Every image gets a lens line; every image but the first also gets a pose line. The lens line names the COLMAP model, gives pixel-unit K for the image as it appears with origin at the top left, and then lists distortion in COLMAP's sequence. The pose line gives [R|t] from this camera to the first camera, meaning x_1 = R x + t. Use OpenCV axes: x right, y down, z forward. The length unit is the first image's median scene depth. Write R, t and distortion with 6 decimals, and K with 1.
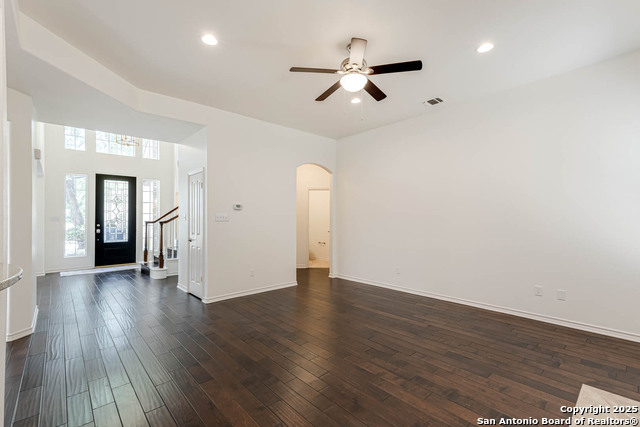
lens RADIAL K [[290.0, 0, 320.3], [0, 290.0, 215.8], [0, 0, 1]] dist [0.029770, -0.000049]
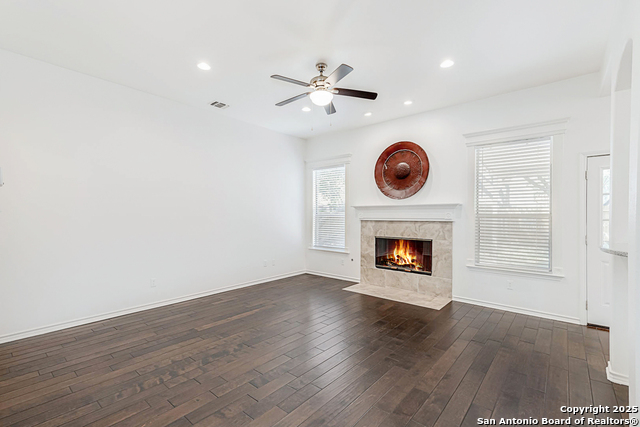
lens RADIAL K [[290.0, 0, 317.5], [0, 290.0, 212.7], [0, 0, 1]] dist [0.029770, -0.000049]
pose [[-0.123237, 0.010576, 0.992321, -0.729825], [-0.005848, 0.999918, -0.011384, 0.006492], [-0.992360, -0.007206, -0.123165, 0.830065]]
